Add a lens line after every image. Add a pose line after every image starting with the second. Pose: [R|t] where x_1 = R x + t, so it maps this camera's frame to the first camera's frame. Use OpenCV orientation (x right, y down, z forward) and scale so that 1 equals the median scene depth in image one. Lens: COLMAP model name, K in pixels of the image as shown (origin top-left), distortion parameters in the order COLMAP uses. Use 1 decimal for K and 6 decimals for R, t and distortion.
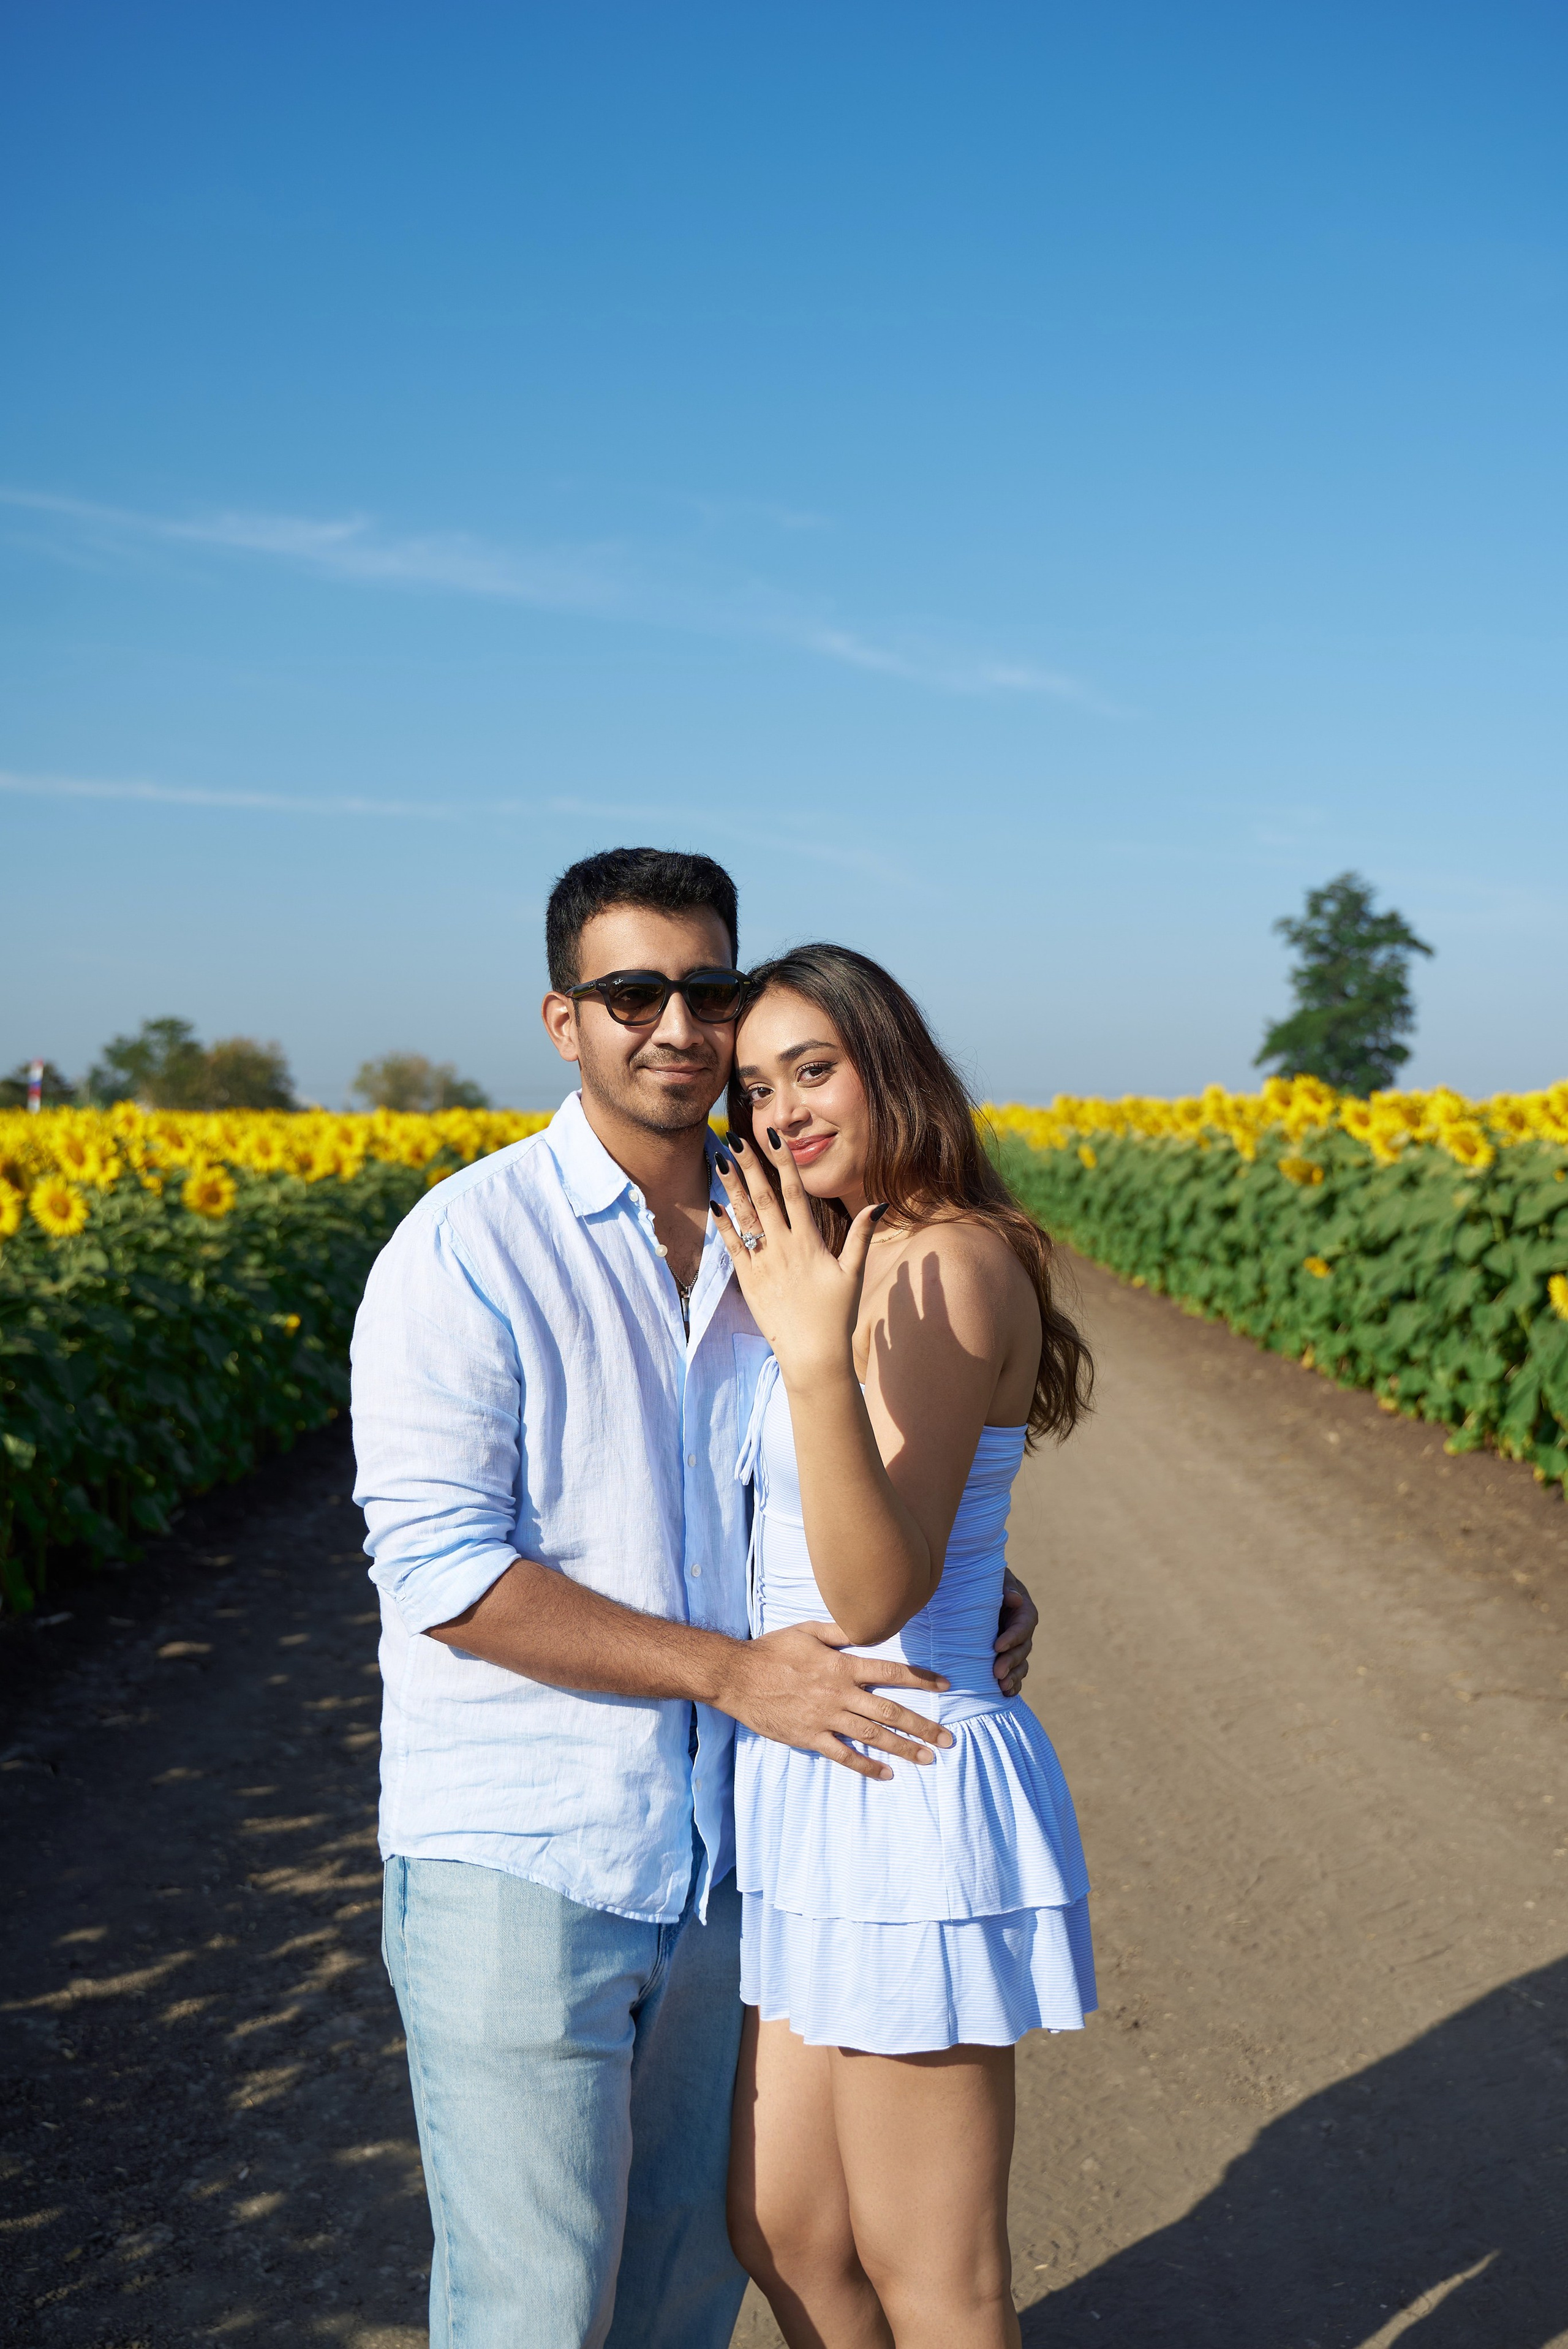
lens RADIAL K [[2209.5, 0, 797.8], [0, 2209.5, 1182.6], [0, 0, 1]] dist [0.010298, 0.000000]
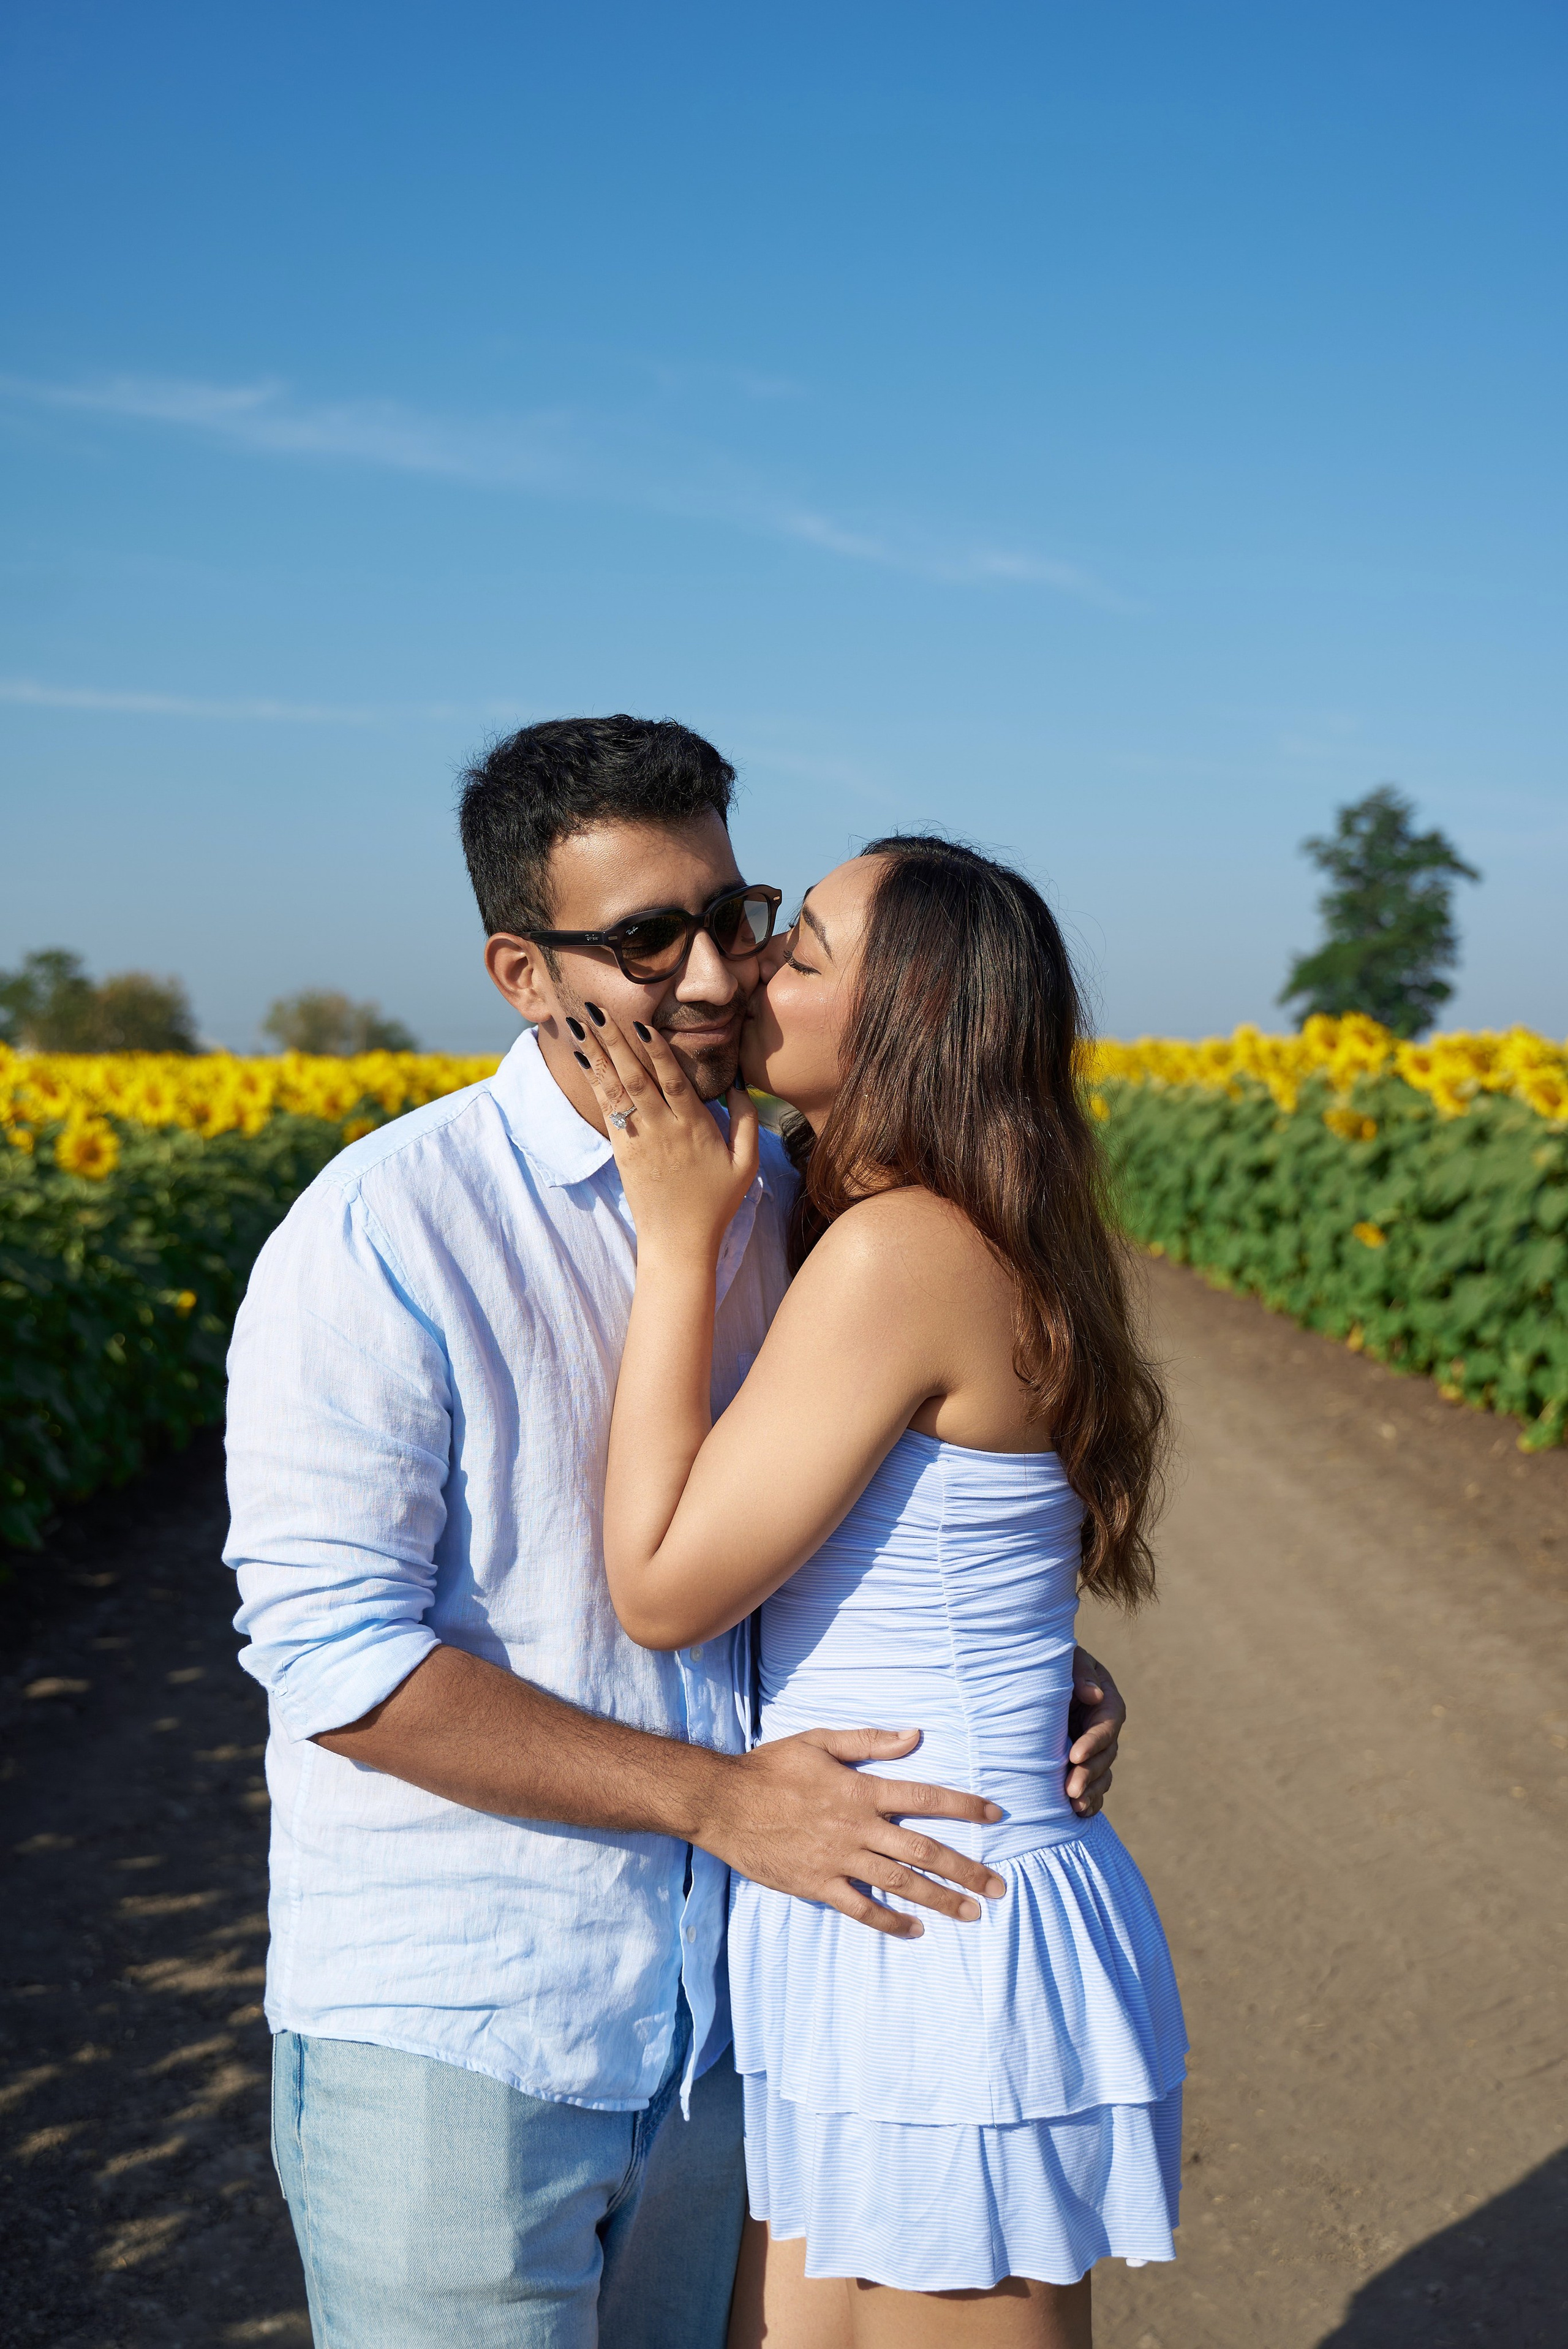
lens RADIAL K [[2487.1, 0, 784.4], [0, 2487.1, 1161.5], [0, 0, 1]] dist [0.019853, 0.000000]
pose [[0.999968, 0.000363, 0.007966, -0.003816], [-0.000446, 0.999946, 0.010392, -0.000973], [-0.007962, -0.010395, 0.999914, 0.029985]]
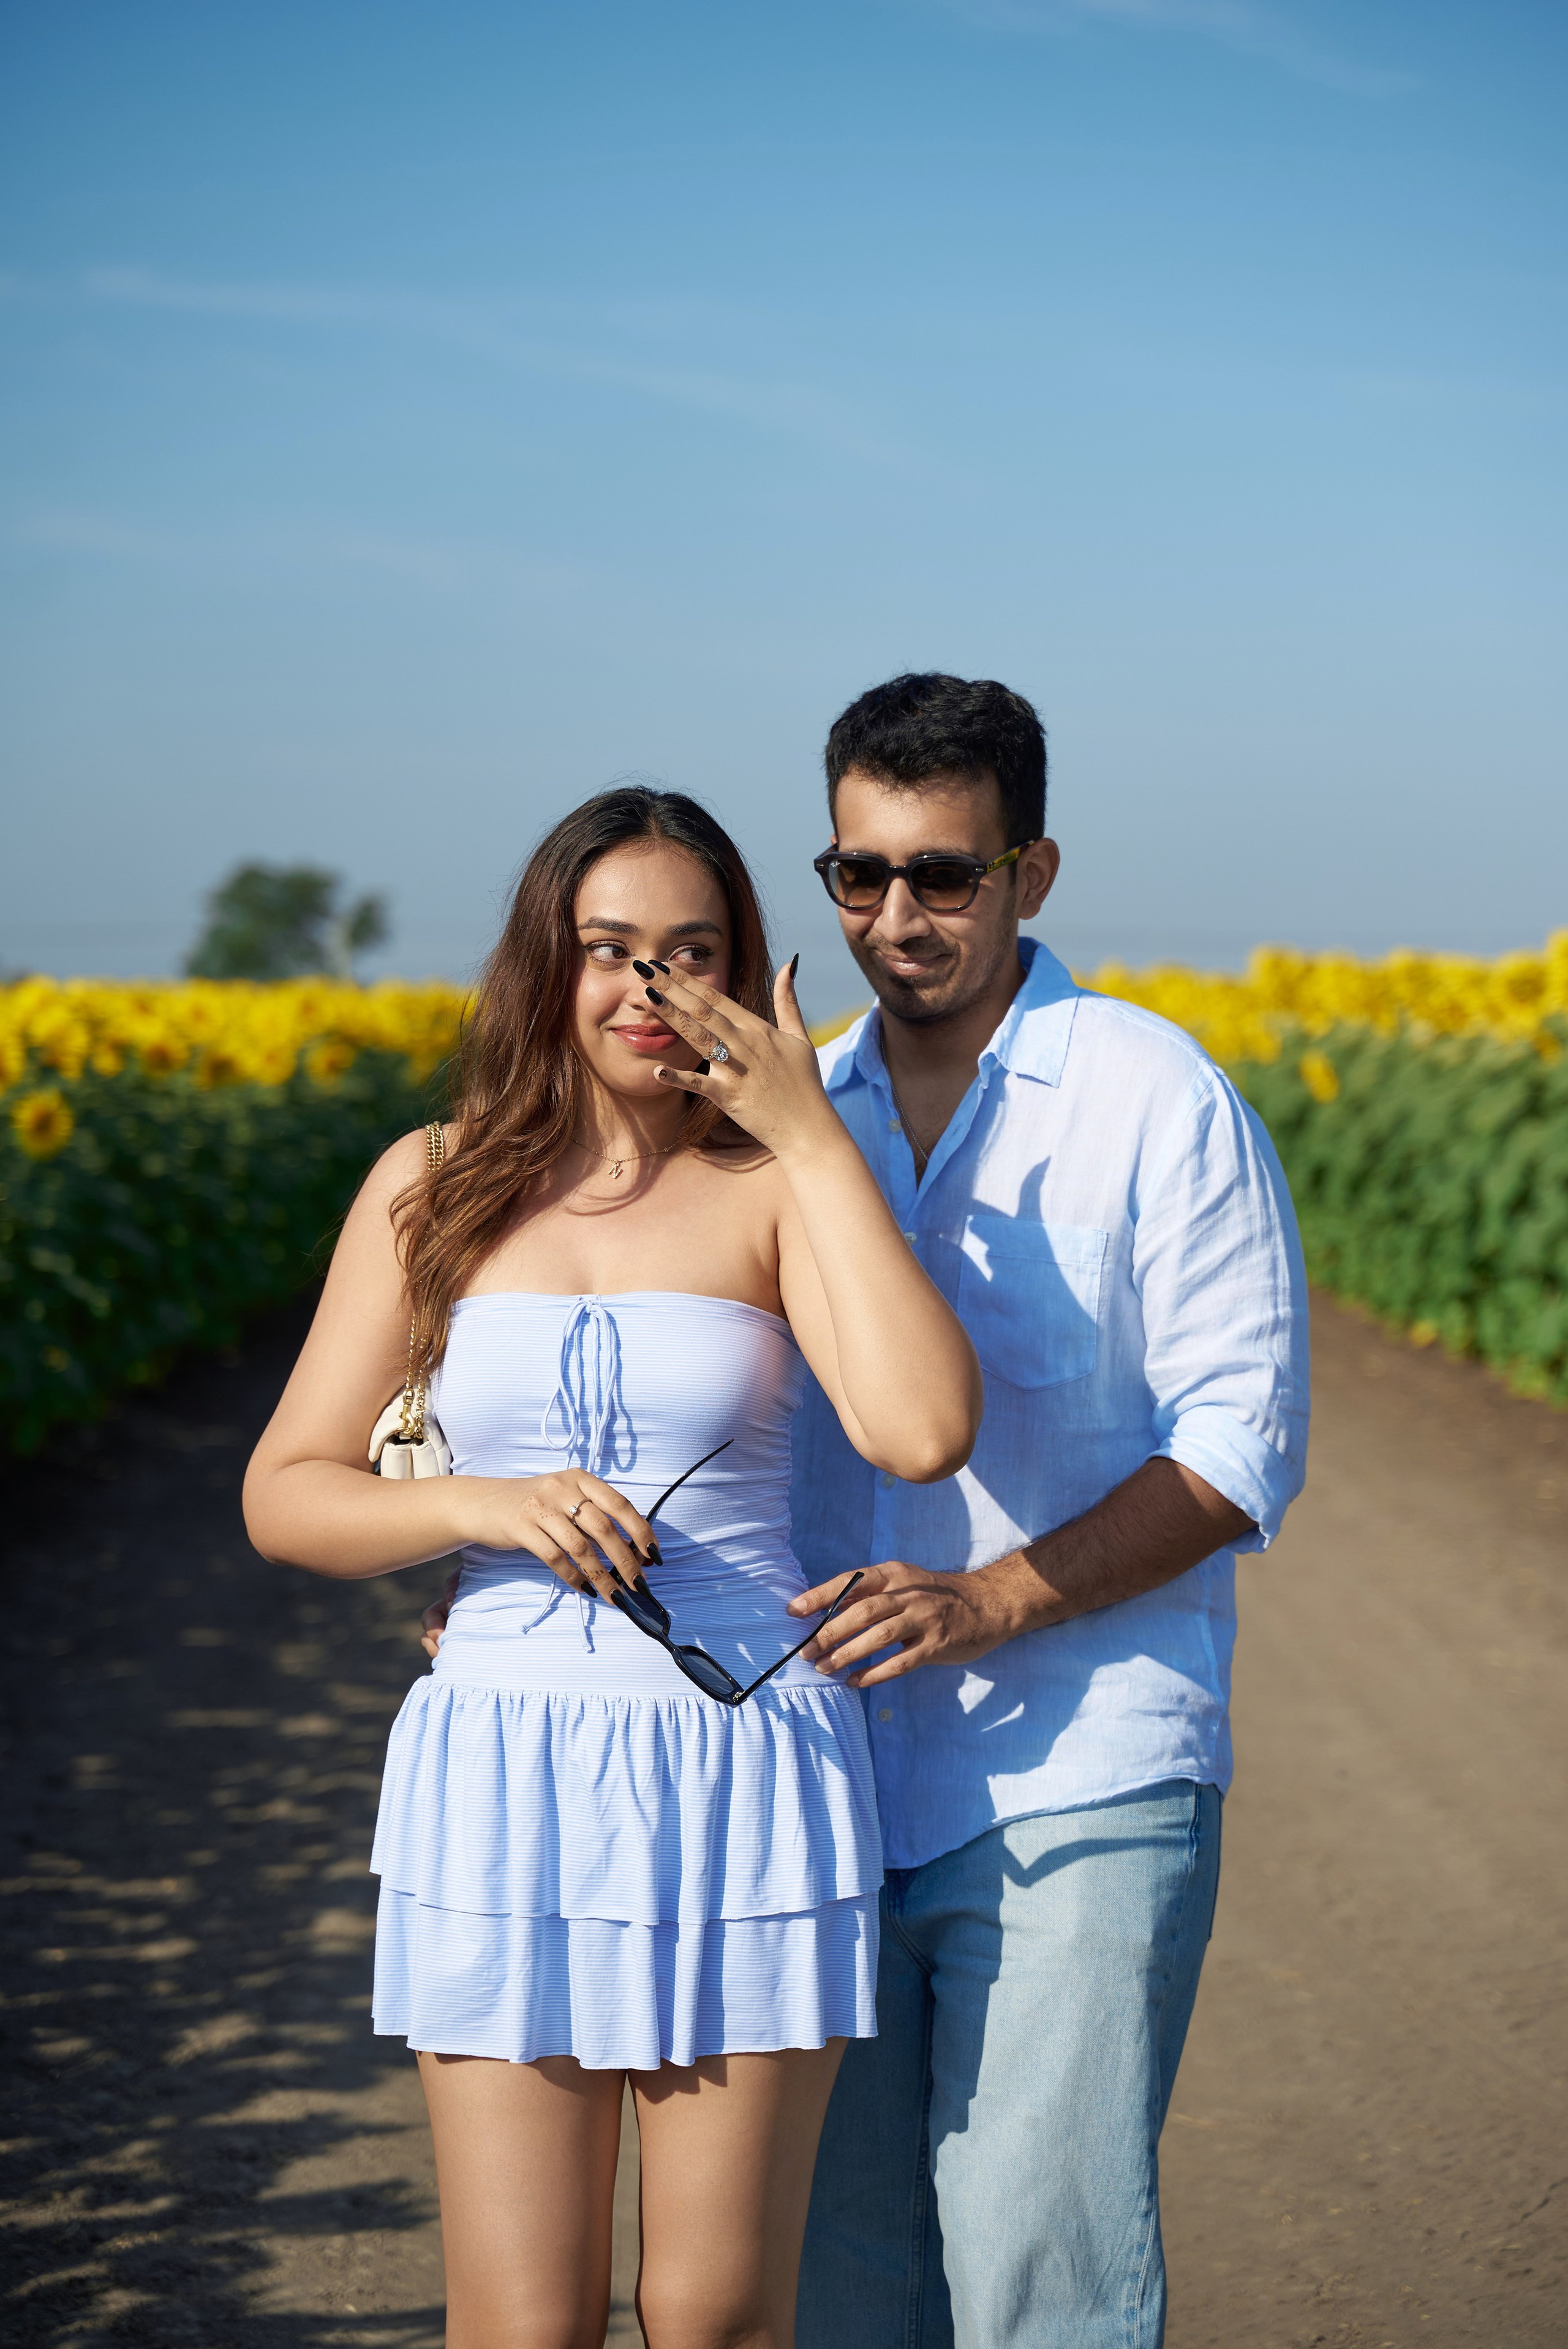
lens RADIAL K [[4982.9, 0, 838.4], [0, 4982.9, 1181.6], [0, 0, 1]] dist [-0.029999, 0.000000]
pose [[0.999522, -0.000444, 0.030908, -0.019042], [0.000196, 0.999968, 0.008003, 0.006000], [-0.030910, -0.007993, 0.999490, -0.210146]]
